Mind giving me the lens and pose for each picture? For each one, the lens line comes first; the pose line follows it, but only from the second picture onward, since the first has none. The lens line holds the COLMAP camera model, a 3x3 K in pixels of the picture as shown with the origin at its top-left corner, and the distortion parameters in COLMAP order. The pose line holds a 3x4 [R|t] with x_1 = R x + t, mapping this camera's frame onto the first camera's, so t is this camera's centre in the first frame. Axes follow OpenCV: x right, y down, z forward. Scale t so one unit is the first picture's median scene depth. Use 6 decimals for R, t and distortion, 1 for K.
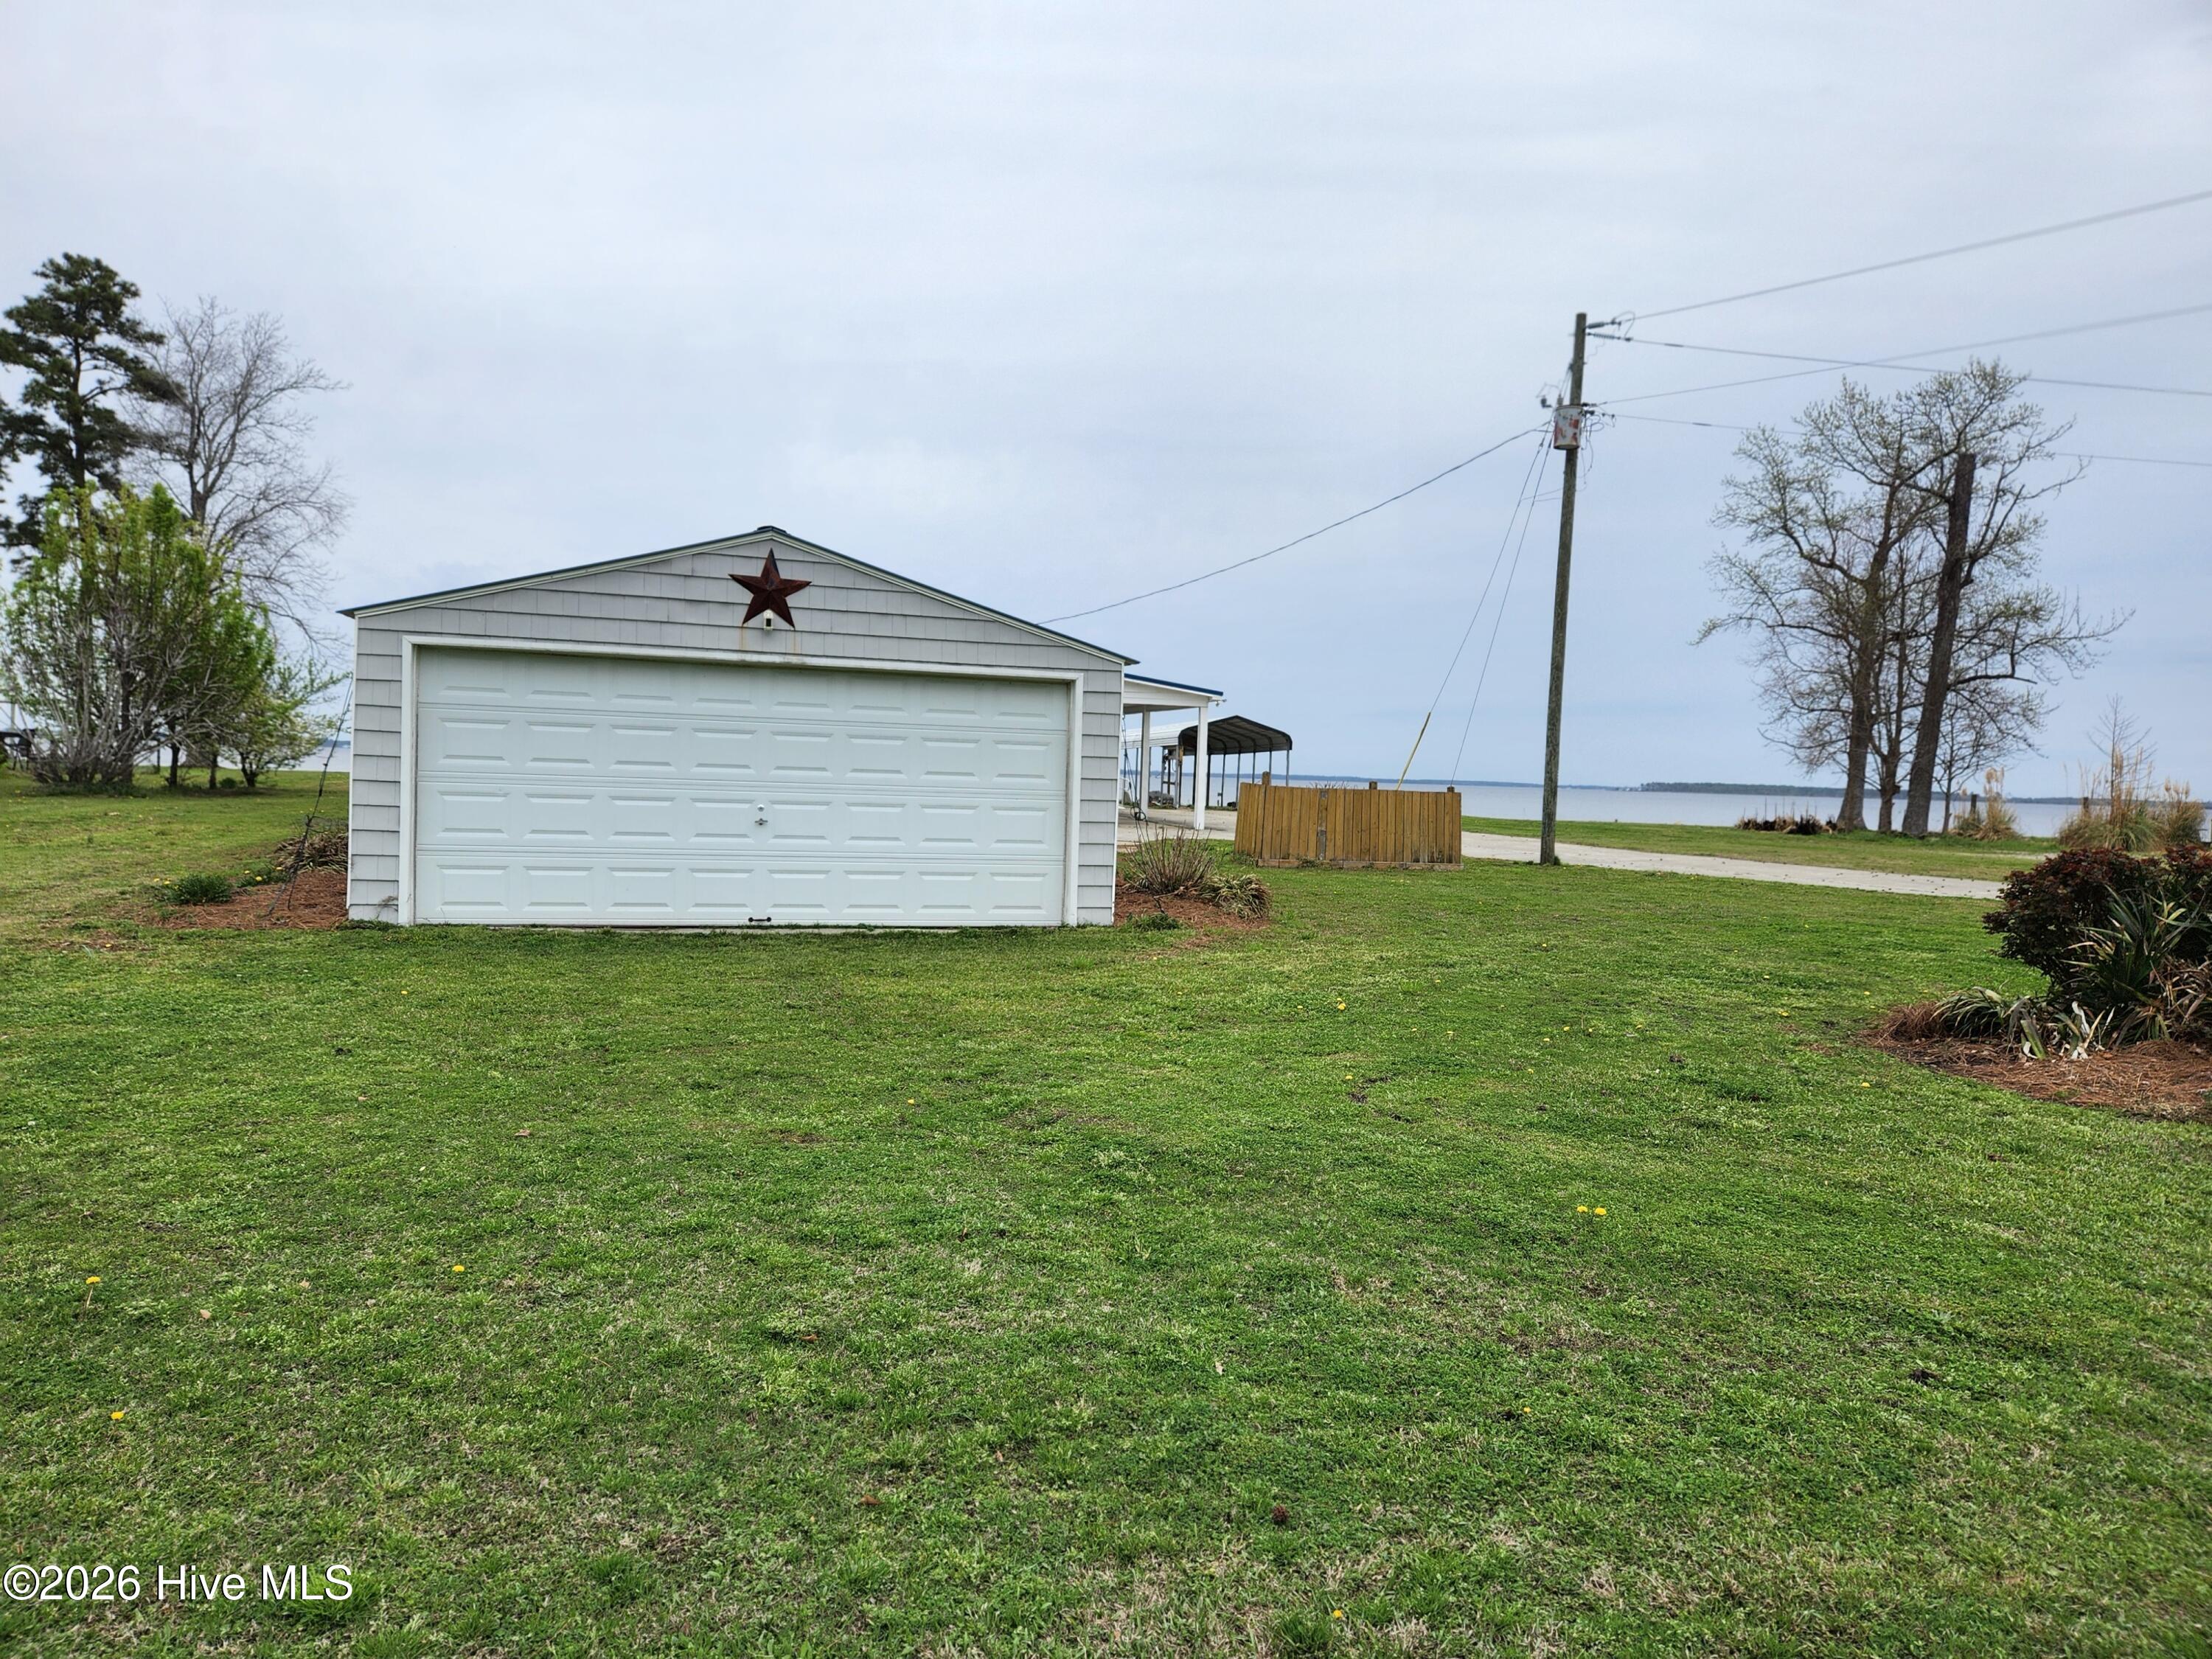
lens RADIAL K [[1490.9, 0, 1106.0], [0, 1490.9, 829.5], [0, 0, 1]] dist [0.032266, -0.000106]
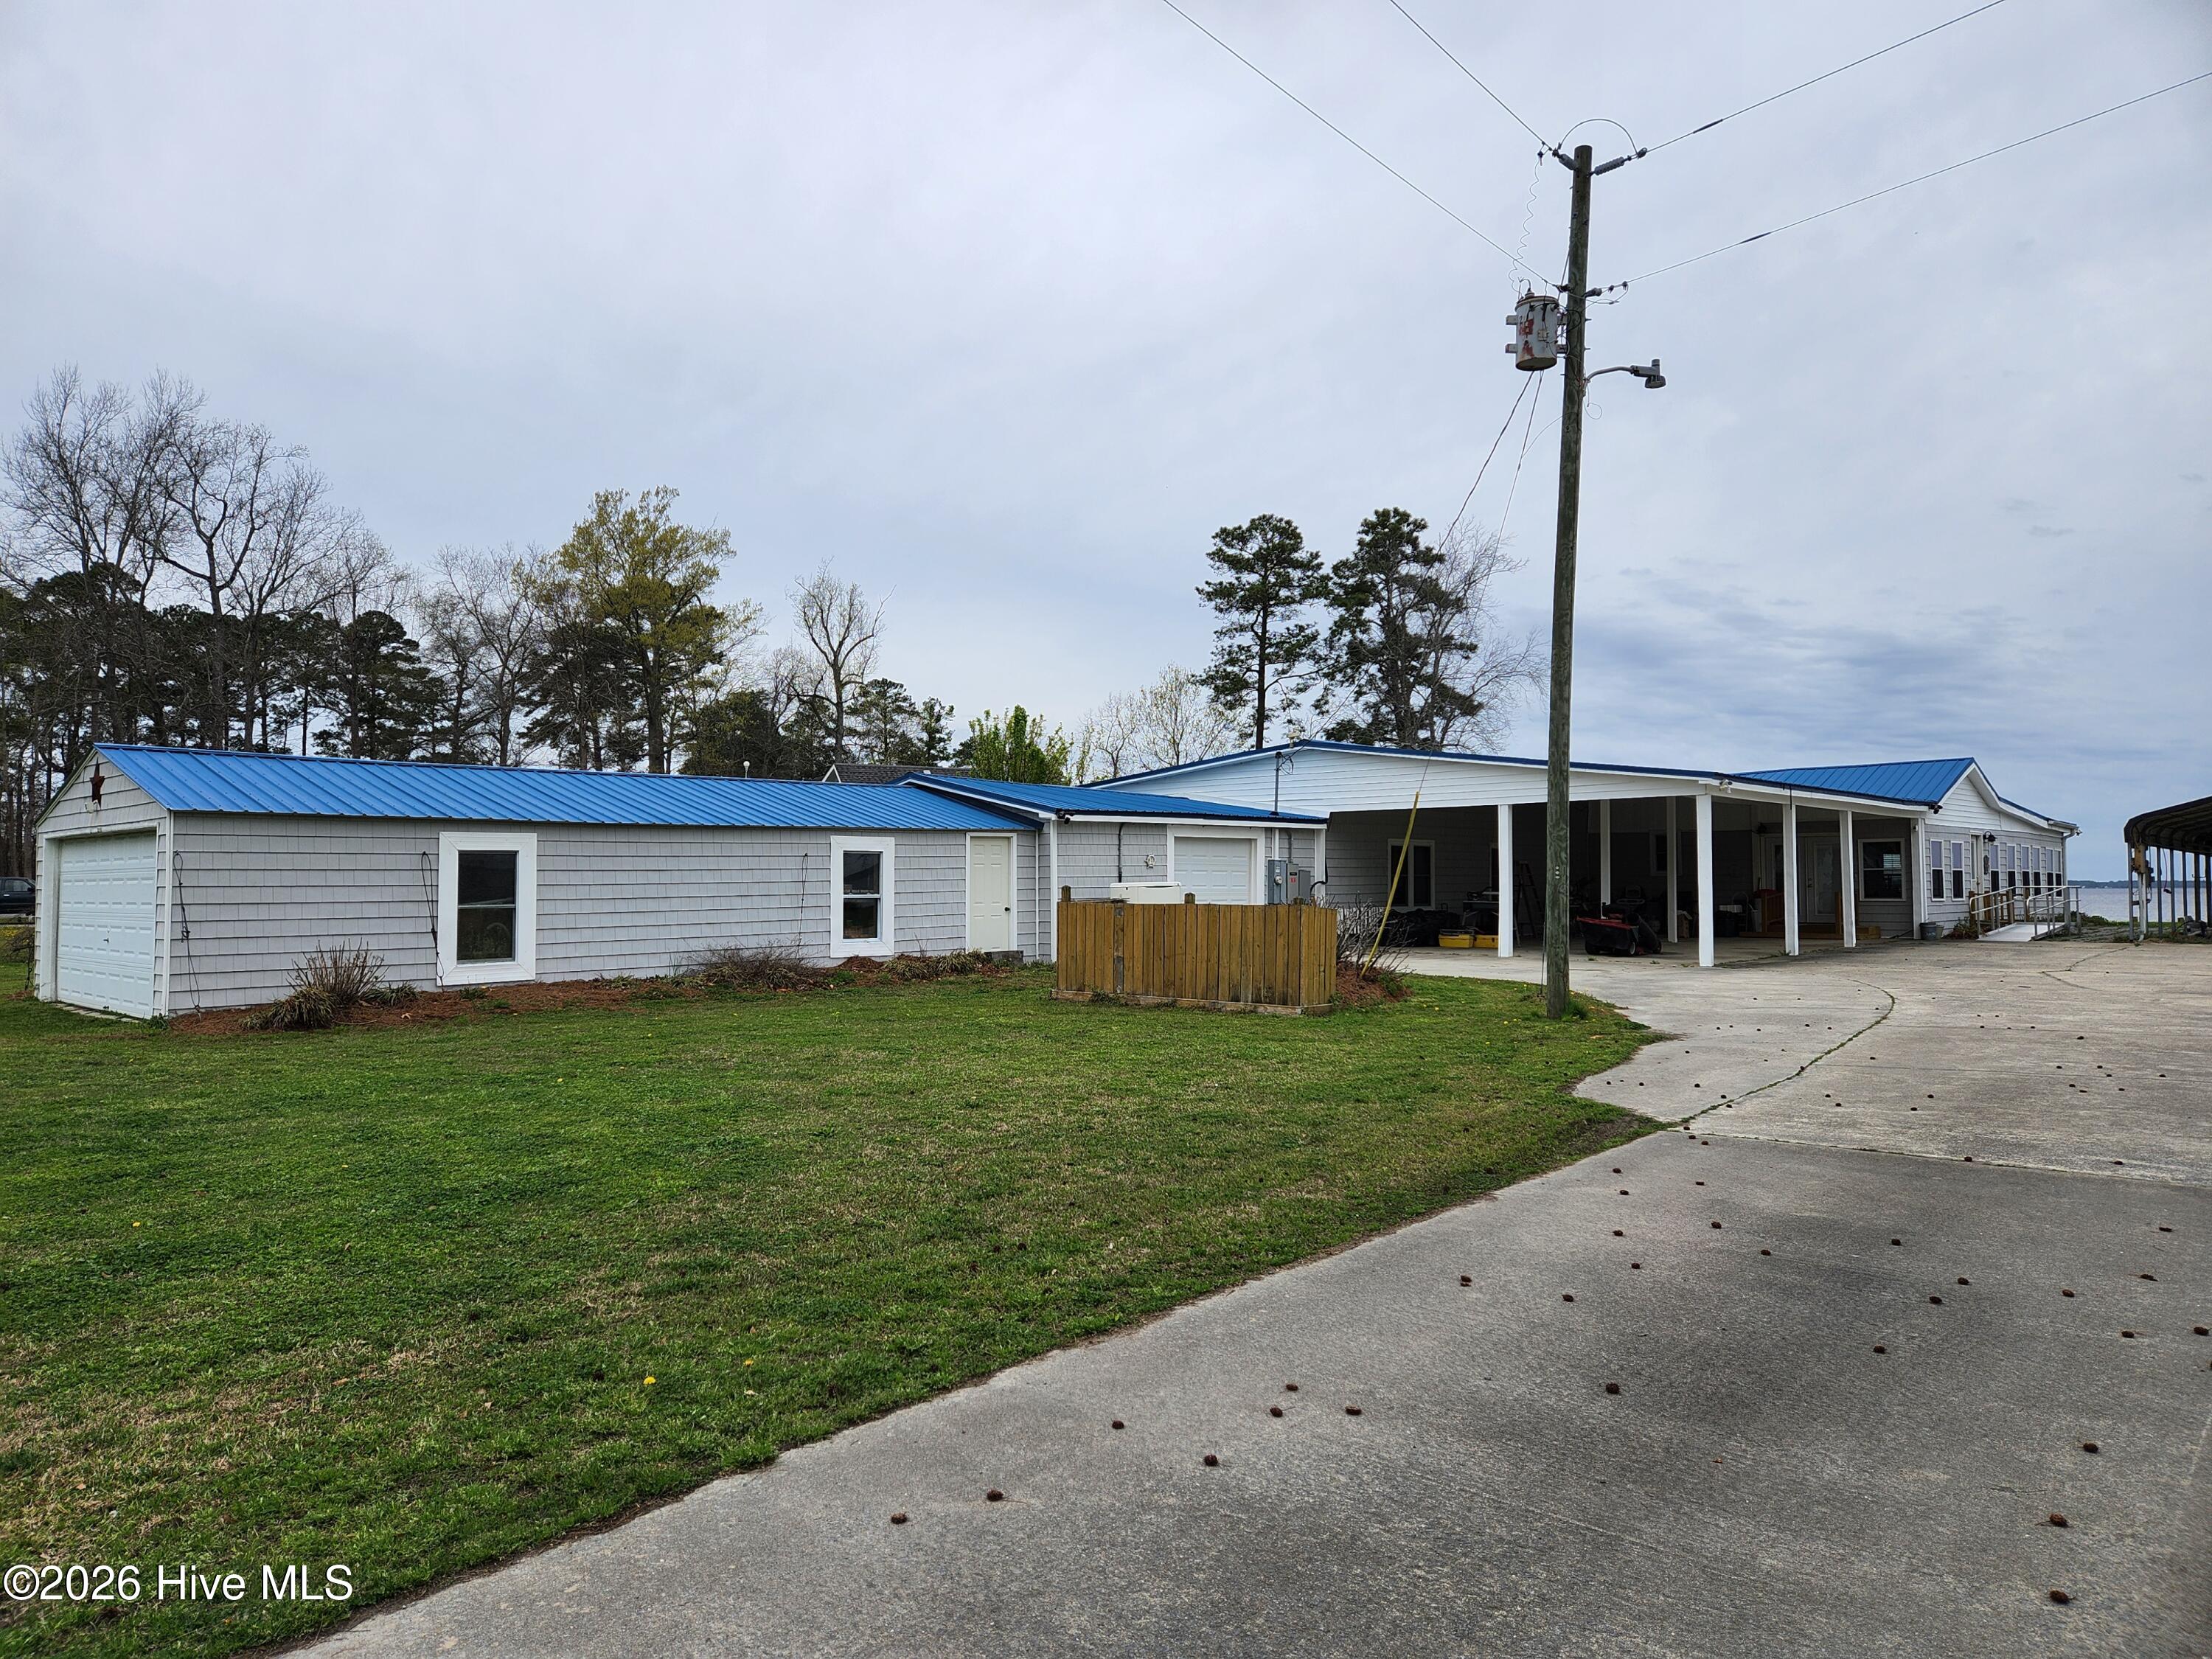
lens RADIAL K [[1490.9, 0, 1106.0], [0, 1490.9, 829.5], [0, 0, 1]] dist [0.032266, -0.000106]
pose [[0.536604, -0.067972, -0.841092, 0.797721], [-0.013163, 0.995955, -0.088885, 0.003825], [0.843732, 0.058767, 0.533539, 0.548751]]
